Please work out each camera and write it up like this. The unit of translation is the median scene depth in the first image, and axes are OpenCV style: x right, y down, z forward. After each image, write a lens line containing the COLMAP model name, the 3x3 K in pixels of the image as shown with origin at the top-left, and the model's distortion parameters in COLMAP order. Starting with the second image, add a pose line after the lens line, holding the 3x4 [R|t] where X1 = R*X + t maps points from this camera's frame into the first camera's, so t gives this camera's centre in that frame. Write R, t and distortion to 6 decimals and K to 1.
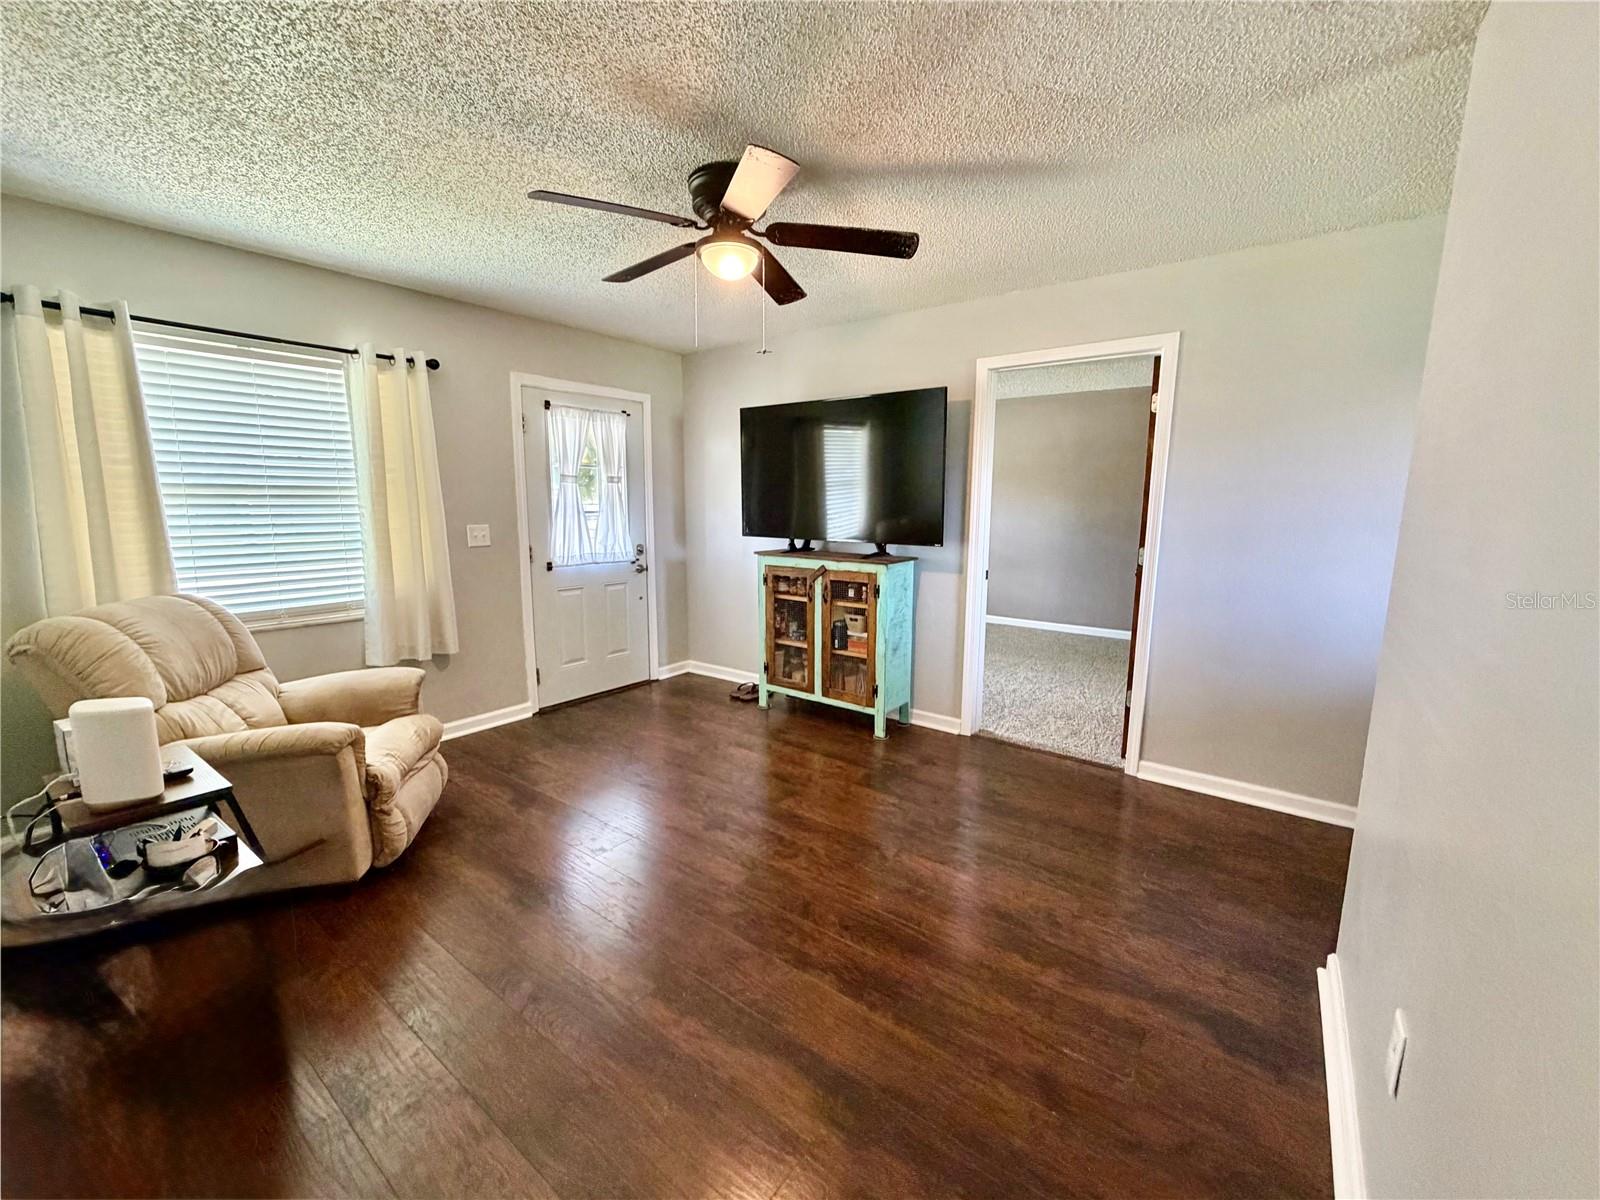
lens RADIAL K [[642.1, 0, 835.3], [0, 642.1, 593.4], [0, 0, 1]] dist [-0.000341, -0.000100]
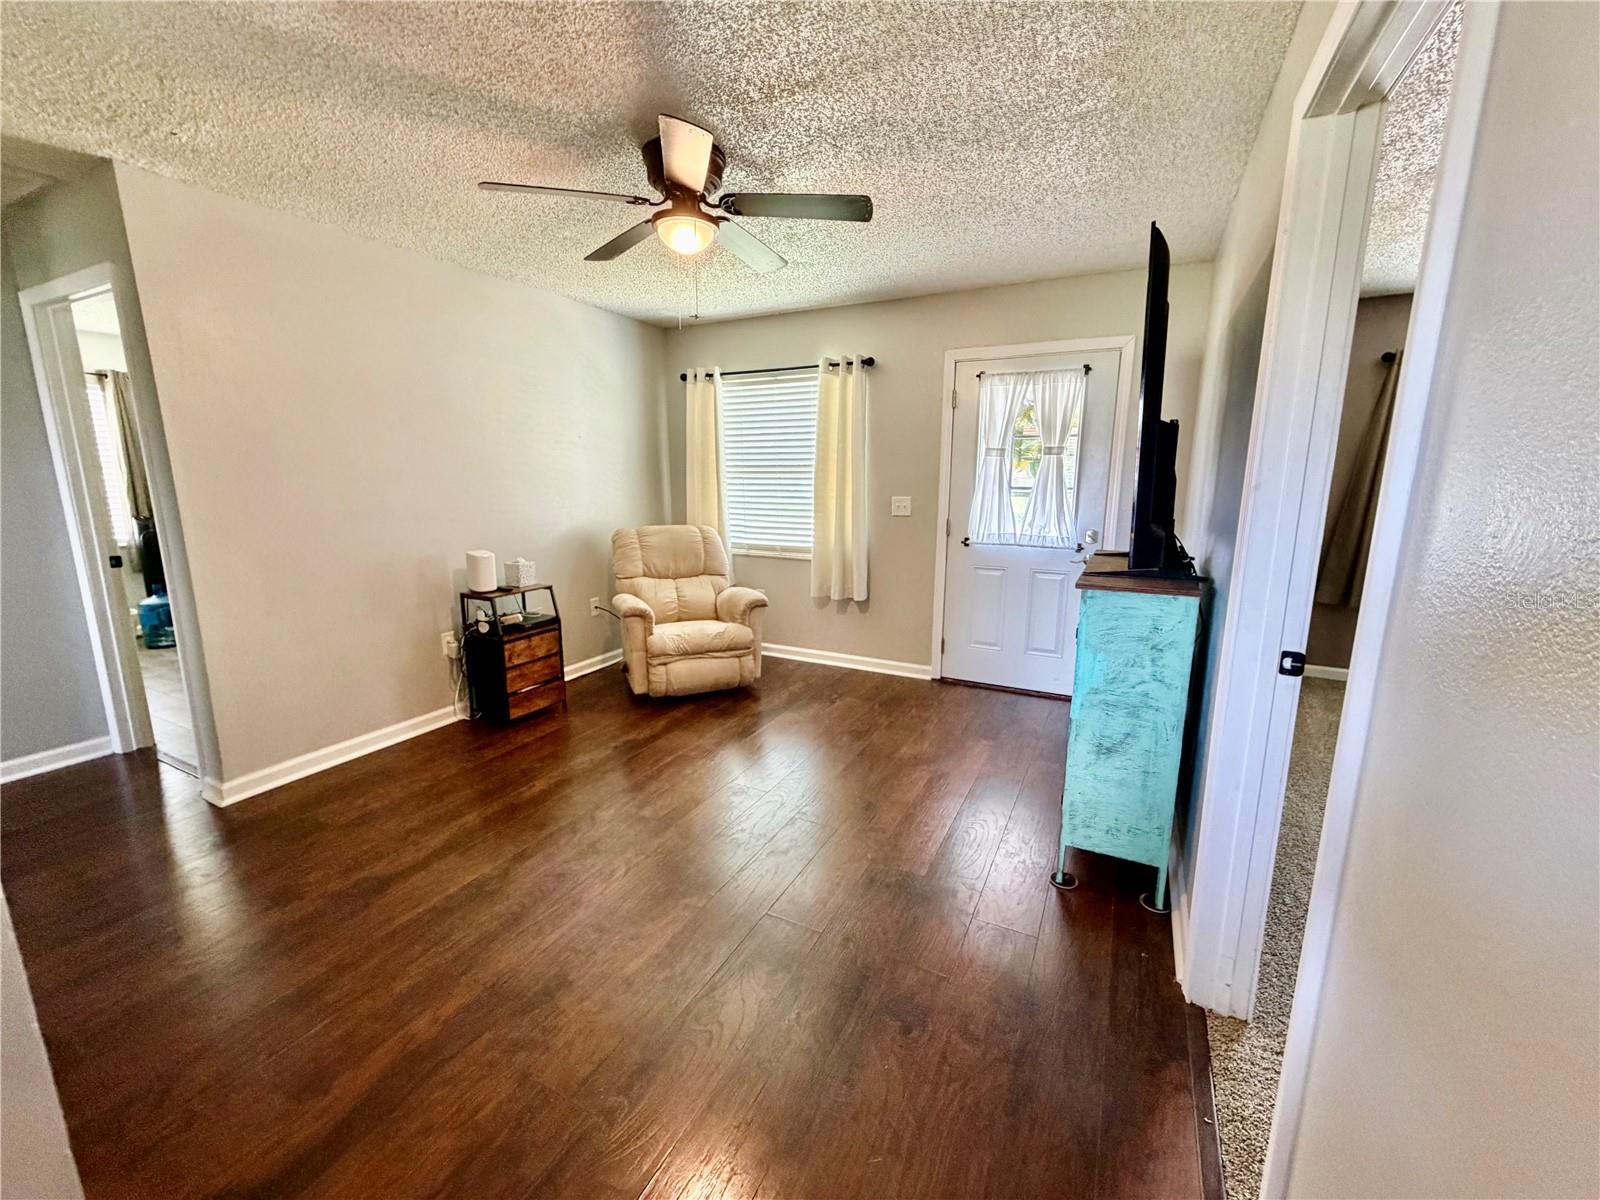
lens RADIAL K [[666.9, 0, 800.0], [0, 666.9, 600.0], [0, 0, 1]] dist [-0.000553, -0.000079]
pose [[0.135117, 0.176543, -0.974975, 0.571537], [-0.145535, 0.976862, 0.156716, -0.082677], [0.980083, 0.120718, 0.157684, 0.626540]]
